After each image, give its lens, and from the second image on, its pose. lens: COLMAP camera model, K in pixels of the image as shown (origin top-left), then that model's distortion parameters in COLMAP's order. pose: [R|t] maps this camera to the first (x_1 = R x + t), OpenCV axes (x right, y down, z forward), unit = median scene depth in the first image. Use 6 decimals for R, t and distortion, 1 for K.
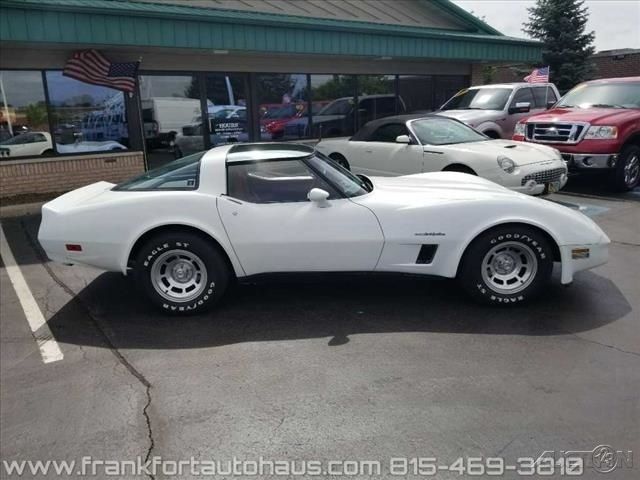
lens RADIAL K [[505.6, 0, 307.8], [0, 505.6, 236.6], [0, 0, 1]] dist [0.020033, -0.039267]
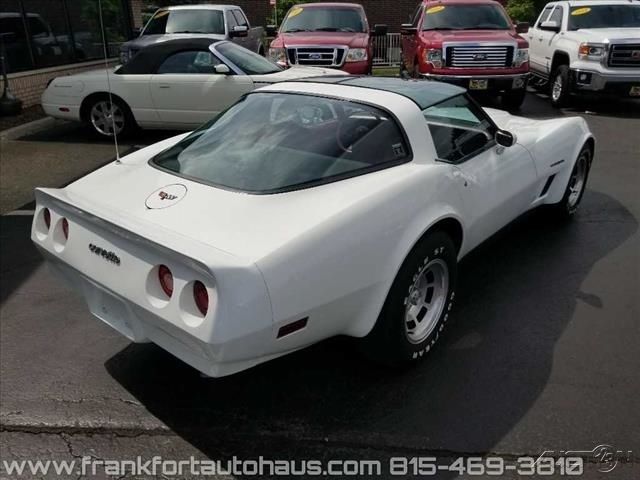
lens RADIAL K [[505.6, 0, 313.2], [0, 505.6, 226.4], [0, 0, 1]] dist [0.020033, -0.039267]
pose [[0.654004, -0.263159, 0.709243, -0.388368], [0.181167, 0.964746, 0.190904, -0.078880], [-0.734477, 0.003639, 0.678623, 0.346215]]
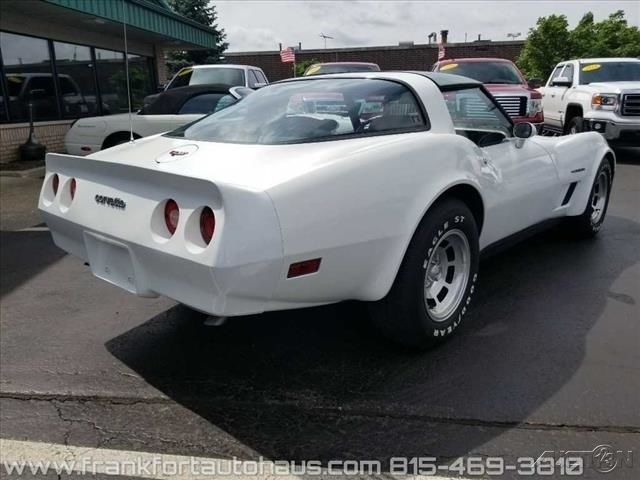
lens RADIAL K [[505.6, 0, 319.9], [0, 505.6, 236.0], [0, 0, 1]] dist [0.020033, -0.039267]
pose [[0.669812, -0.167223, 0.723456, -0.391959], [0.174195, 0.982509, 0.065823, -0.015855], [-0.721809, 0.081934, 0.687225, 0.356596]]
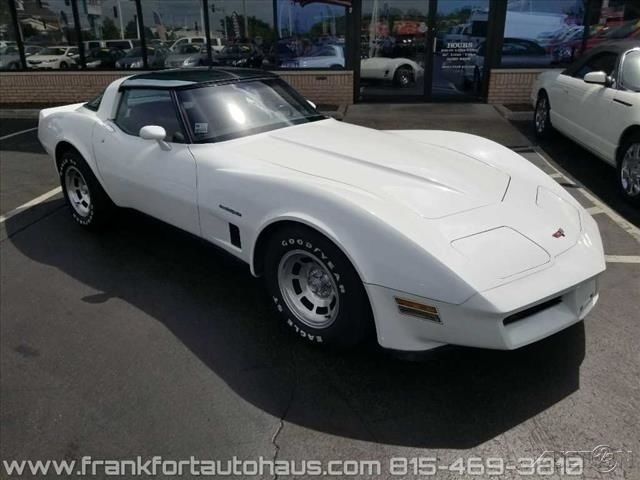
lens RADIAL K [[505.6, 0, 303.8], [0, 505.6, 223.2], [0, 0, 1]] dist [0.020033, -0.039267]
pose [[0.723837, 0.257942, -0.639942, 0.405425], [-0.171469, 0.965643, 0.195275, -0.076002], [0.668325, -0.031617, 0.743197, 0.261328]]
